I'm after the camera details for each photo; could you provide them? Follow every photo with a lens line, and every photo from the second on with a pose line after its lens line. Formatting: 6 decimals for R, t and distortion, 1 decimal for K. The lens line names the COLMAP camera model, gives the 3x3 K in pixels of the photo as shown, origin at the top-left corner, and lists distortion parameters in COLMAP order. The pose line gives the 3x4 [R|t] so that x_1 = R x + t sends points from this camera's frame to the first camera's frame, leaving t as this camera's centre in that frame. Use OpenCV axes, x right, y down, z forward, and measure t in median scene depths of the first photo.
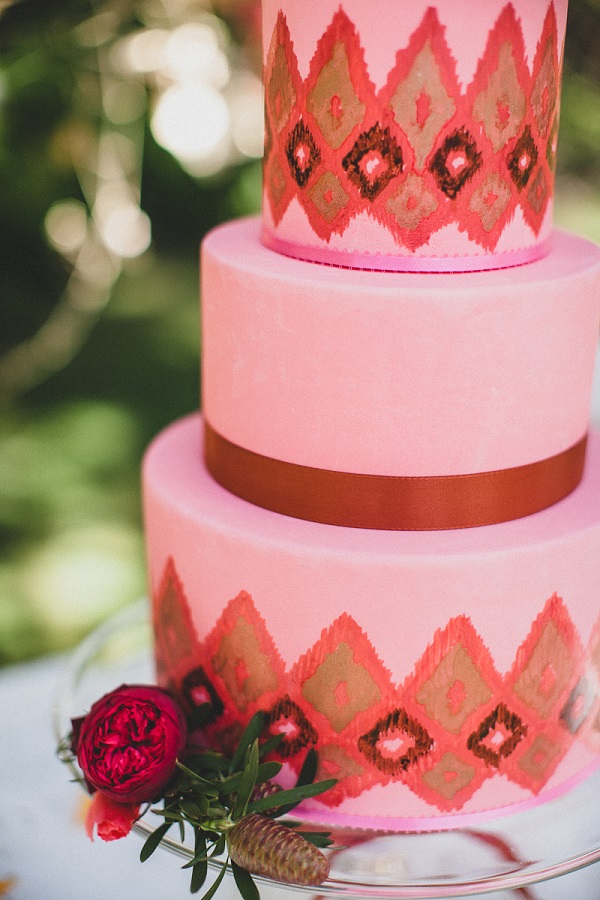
lens RADIAL K [[1357.2, 0, 298.4], [0, 1357.2, 450.0], [0, 0, 1]] dist [0.014891, 0.000000]
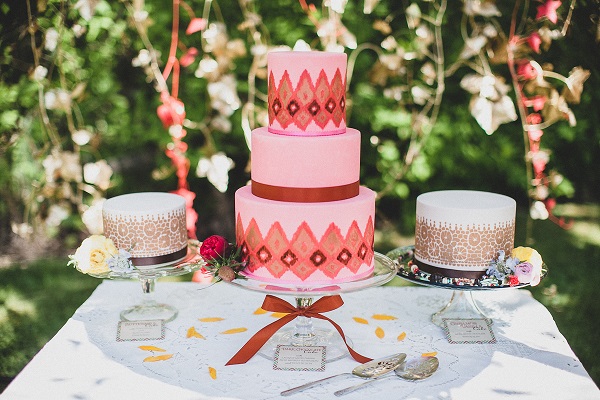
lens RADIAL K [[904.8, 0, 303.6], [0, 904.8, 212.2], [0, 0, 1]] dist [0.014891, 0.000000]
pose [[0.831167, 0.101414, -0.546696, 1.570231], [-0.178853, 0.979735, -0.090175, 0.311447], [0.526472, 0.172729, 0.832461, -1.101244]]
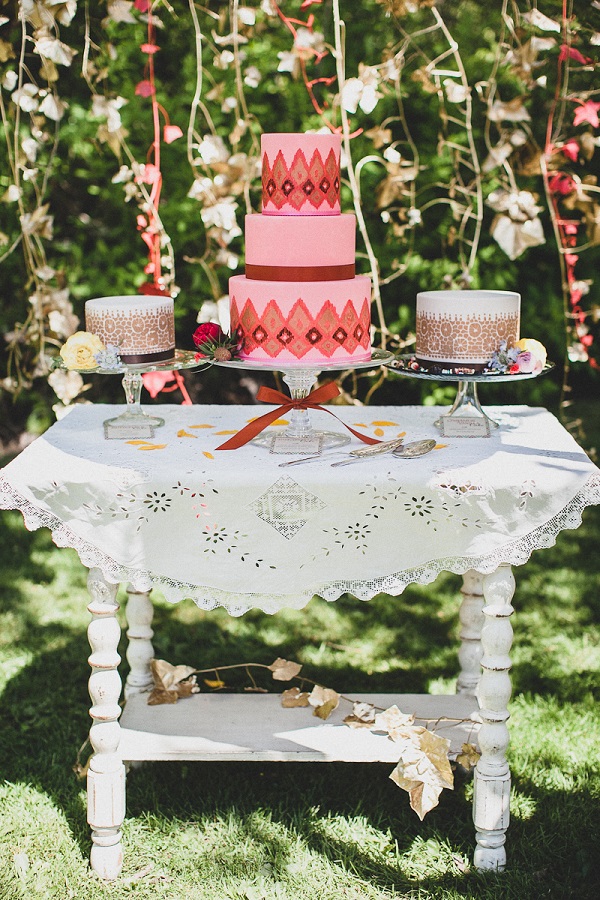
lens RADIAL K [[1484.5, 0, 295.1], [0, 1484.5, 460.3], [0, 0, 1]] dist [0.056008, 0.000000]
pose [[0.835528, 0.081947, -0.543303, 2.504386], [-0.168459, 0.979400, -0.111344, 1.028807], [0.522986, 0.184555, 0.832121, -2.414832]]
